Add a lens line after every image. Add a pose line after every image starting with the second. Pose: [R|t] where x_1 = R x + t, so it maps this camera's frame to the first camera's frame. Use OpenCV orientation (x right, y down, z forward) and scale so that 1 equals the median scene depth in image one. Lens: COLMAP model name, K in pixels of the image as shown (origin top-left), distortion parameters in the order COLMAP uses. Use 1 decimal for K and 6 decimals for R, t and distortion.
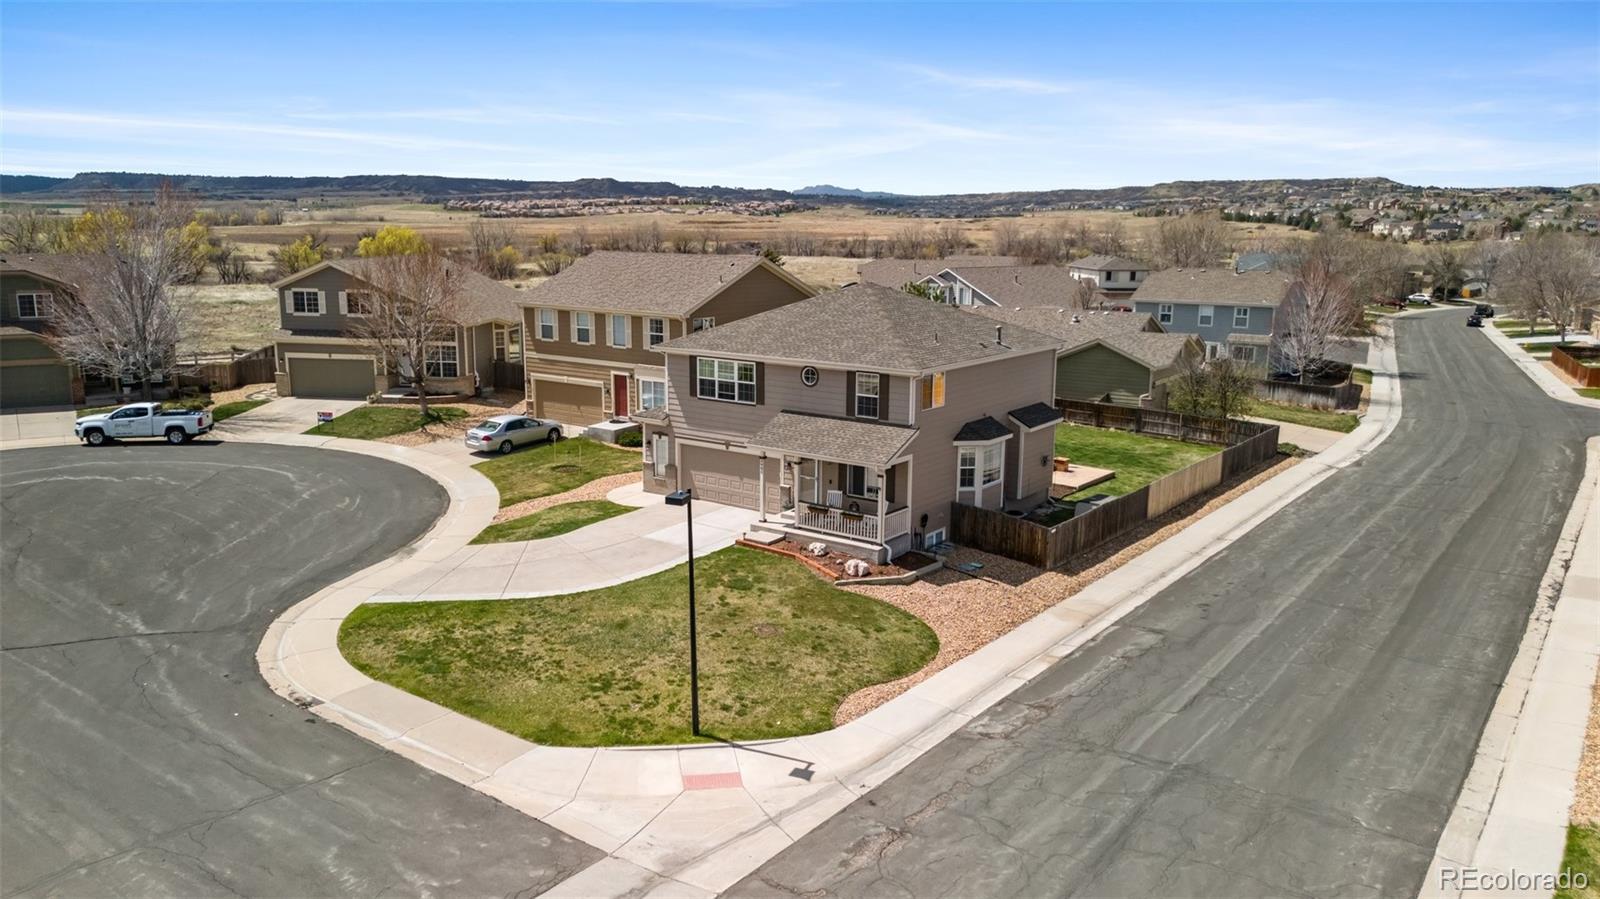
lens RADIAL K [[1158.8, 0, 800.0], [0, 1158.8, 449.5], [0, 0, 1]] dist [0.080011, -0.080959]
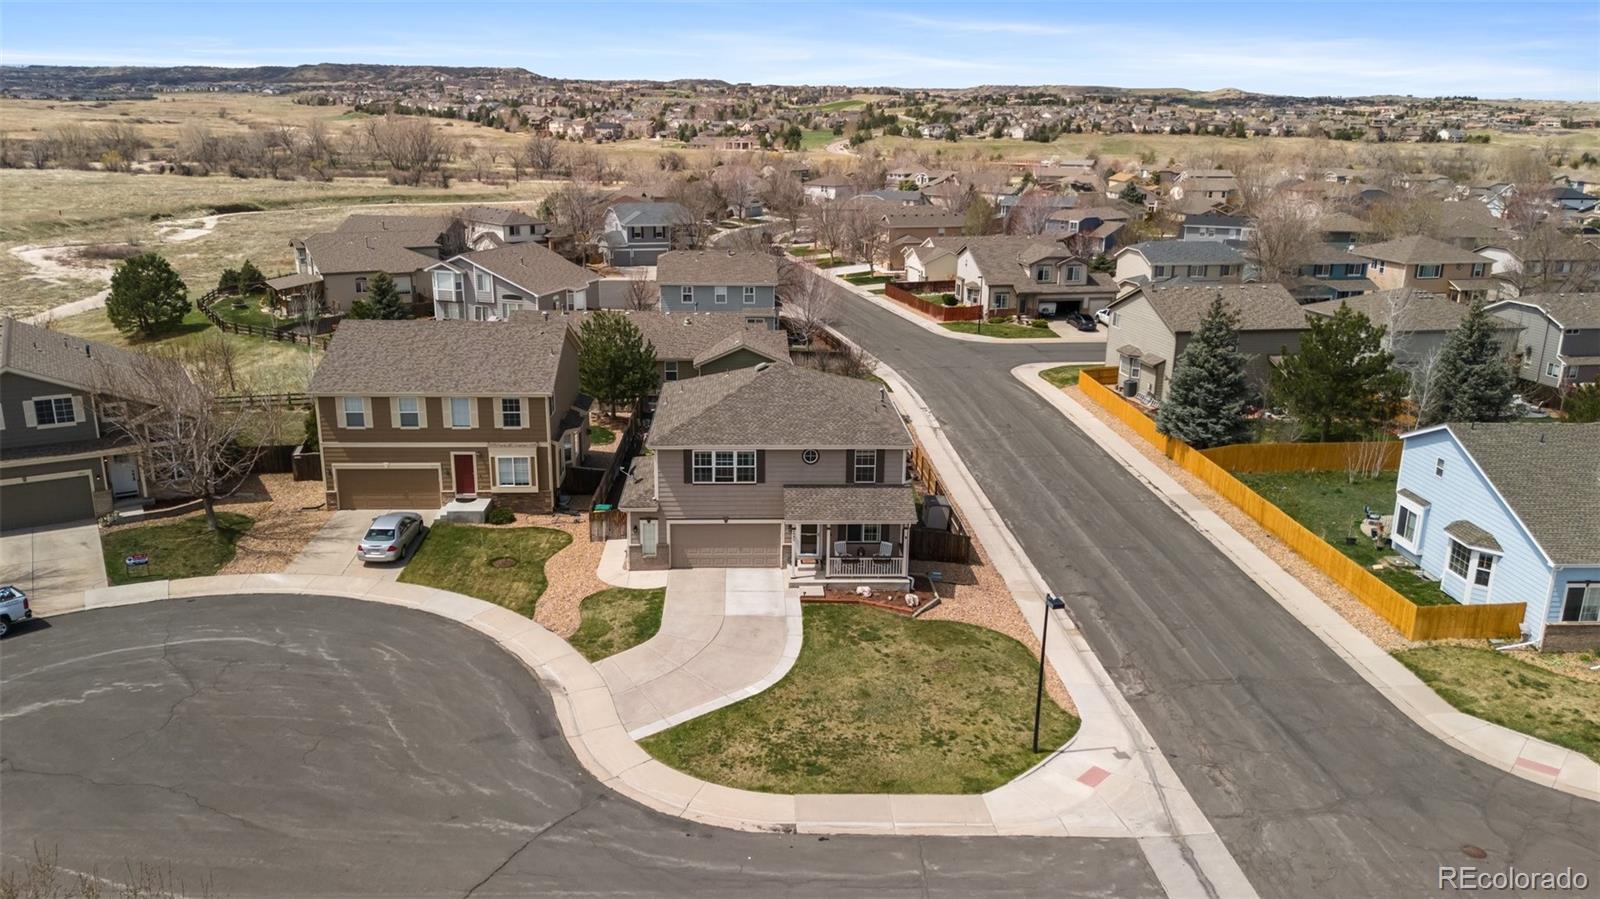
lens RADIAL K [[1158.8, 0, 800.0], [0, 1158.8, 449.5], [0, 0, 1]] dist [0.080011, -0.080959]
pose [[0.783454, -0.168884, 0.598061, -0.758931], [0.114132, 0.985099, 0.128666, -0.236365], [-0.610879, -0.032546, 0.791055, 0.020321]]
